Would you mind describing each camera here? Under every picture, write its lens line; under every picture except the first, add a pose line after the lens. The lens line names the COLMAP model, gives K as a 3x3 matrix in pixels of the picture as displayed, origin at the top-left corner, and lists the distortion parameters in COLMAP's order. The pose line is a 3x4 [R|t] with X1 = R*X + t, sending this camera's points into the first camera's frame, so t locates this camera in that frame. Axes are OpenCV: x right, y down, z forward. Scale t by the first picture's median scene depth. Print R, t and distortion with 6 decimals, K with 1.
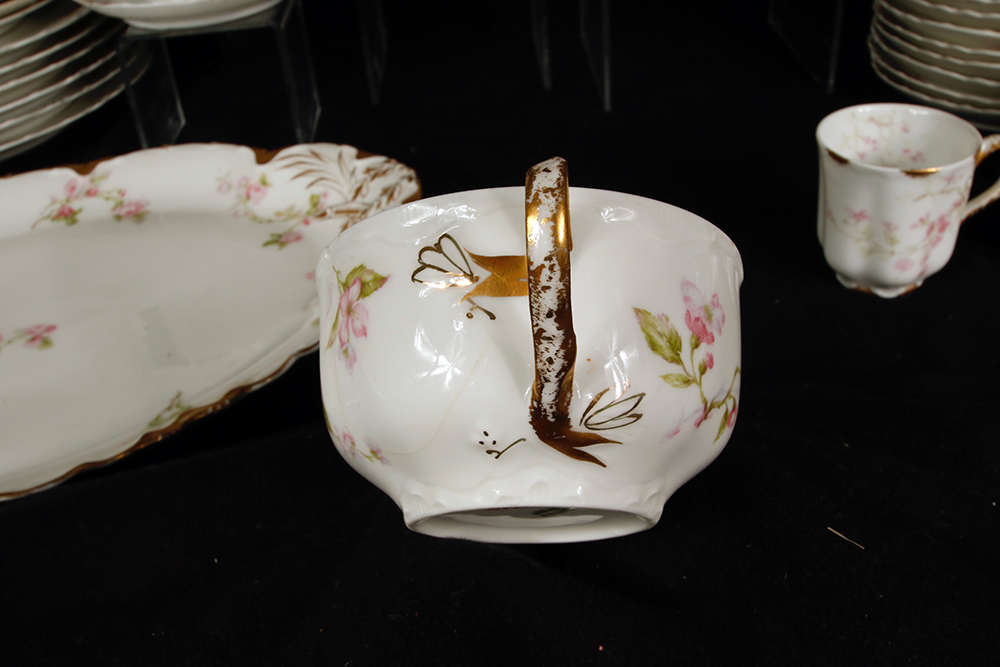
lens RADIAL K [[1045.4, 0, 494.1], [0, 1045.4, 350.3], [0, 0, 1]] dist [-0.079375, 0.023428]
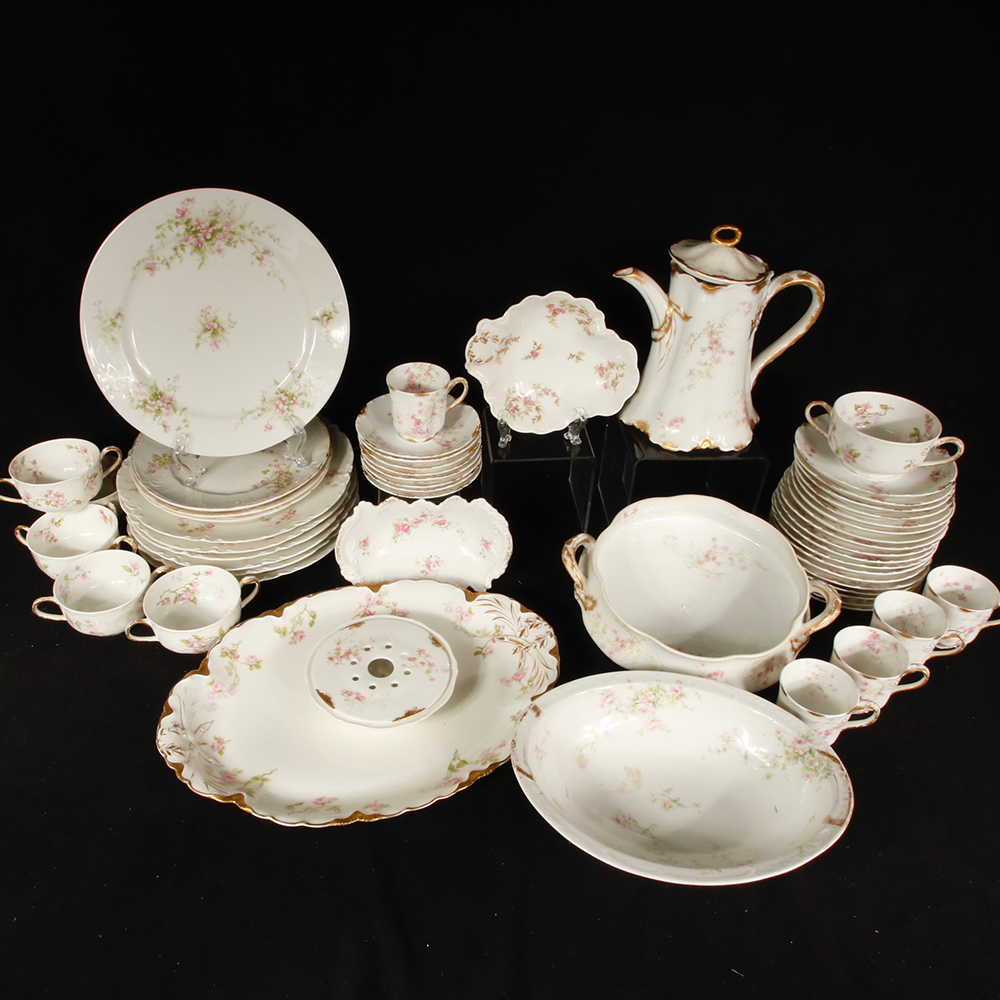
lens RADIAL K [[871.9, 0, 410.6], [0, 871.9, 516.5], [0, 0, 1]] dist [-0.040028, 0.021615]
pose [[0.993490, 0.106963, -0.039190, -0.294101], [-0.104275, 0.992410, 0.065192, -0.448546], [0.045866, -0.060681, 0.997103, -0.677603]]
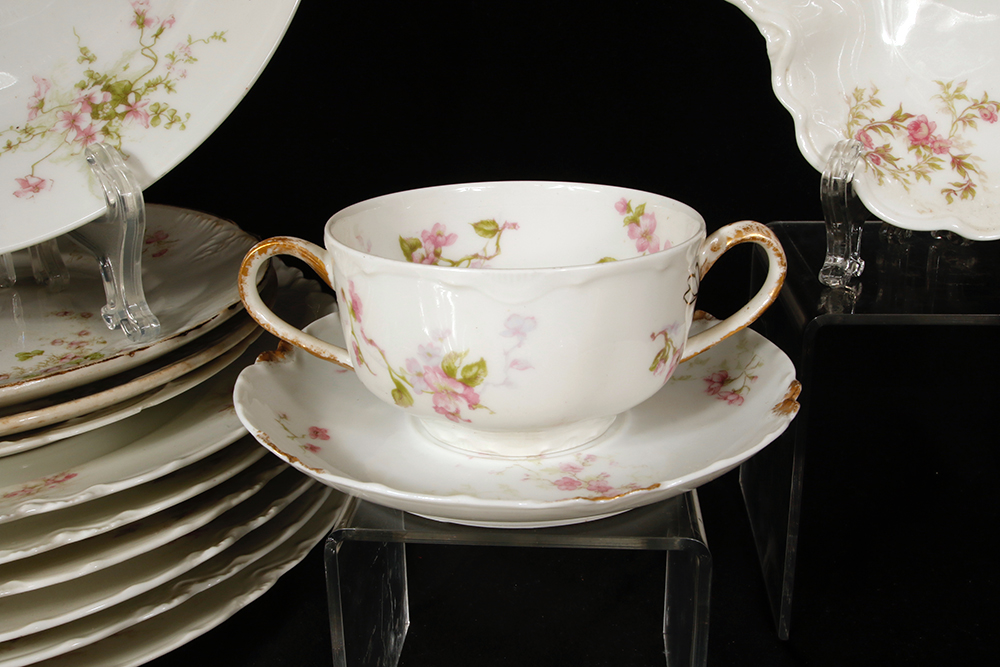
lens RADIAL K [[1123.1, 0, 499.5], [0, 1123.1, 421.7], [0, 0, 1]] dist [-0.000709, -0.182203]
pose [[0.975193, 0.135498, -0.175038, -0.255439], [-0.170409, 0.964241, -0.202977, -0.251284], [0.141276, 0.227770, 0.963412, 0.526428]]
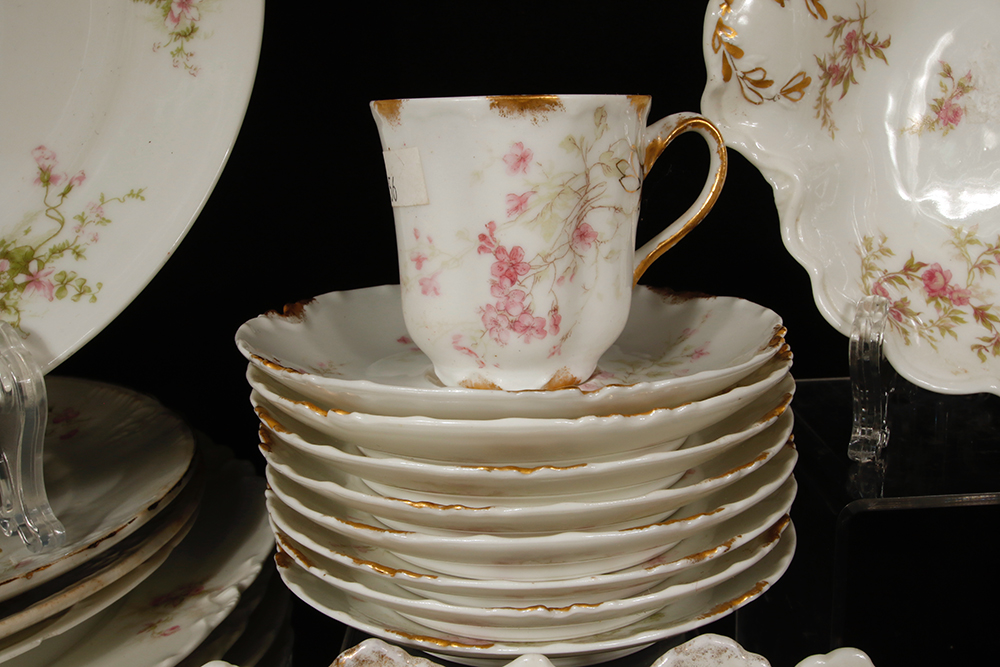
lens RADIAL K [[1038.7, 0, 495.3], [0, 1038.7, 353.9], [0, 0, 1]] dist [-0.078205, -0.028616]
pose [[0.991452, 0.074068, -0.107414, -0.324029], [-0.108669, 0.924406, -0.365602, -0.334164], [0.072215, 0.374149, 0.924552, 0.653448]]
